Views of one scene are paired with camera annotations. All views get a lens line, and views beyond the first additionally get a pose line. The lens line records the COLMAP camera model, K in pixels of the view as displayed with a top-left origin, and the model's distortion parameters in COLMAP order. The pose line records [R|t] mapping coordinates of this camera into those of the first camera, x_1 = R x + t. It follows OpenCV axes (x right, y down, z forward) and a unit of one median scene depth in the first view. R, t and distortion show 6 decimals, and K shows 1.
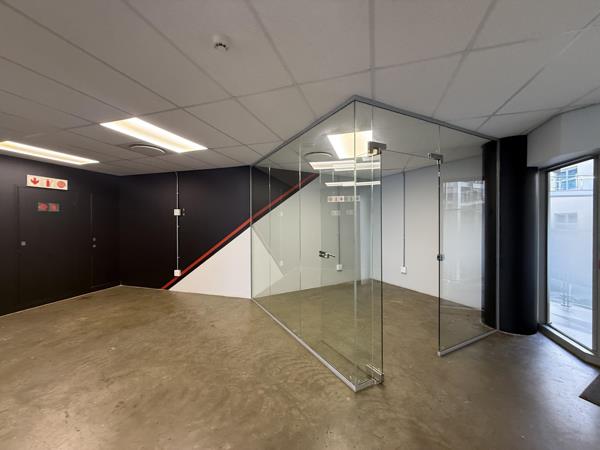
lens RADIAL K [[237.9, 0, 298.4], [0, 237.9, 223.7], [0, 0, 1]] dist [0.002227, -0.000094]
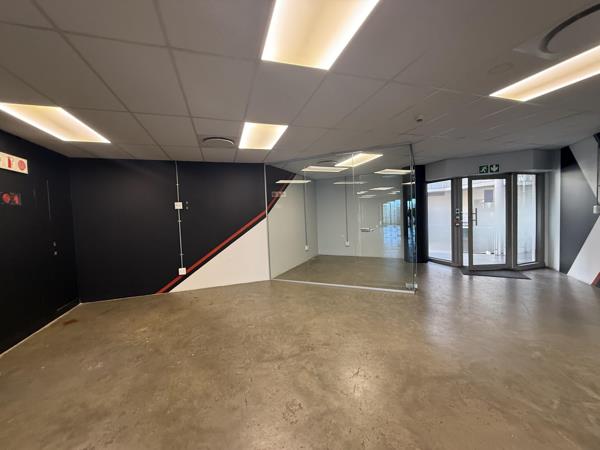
lens RADIAL K [[237.9, 0, 298.4], [0, 237.9, 223.7], [0, 0, 1]] dist [0.002227, -0.000094]
pose [[0.811676, -0.052266, 0.581765, -0.766417], [0.040163, 0.998625, 0.033681, 0.010363], [-0.582725, -0.003972, 0.812660, -0.015919]]
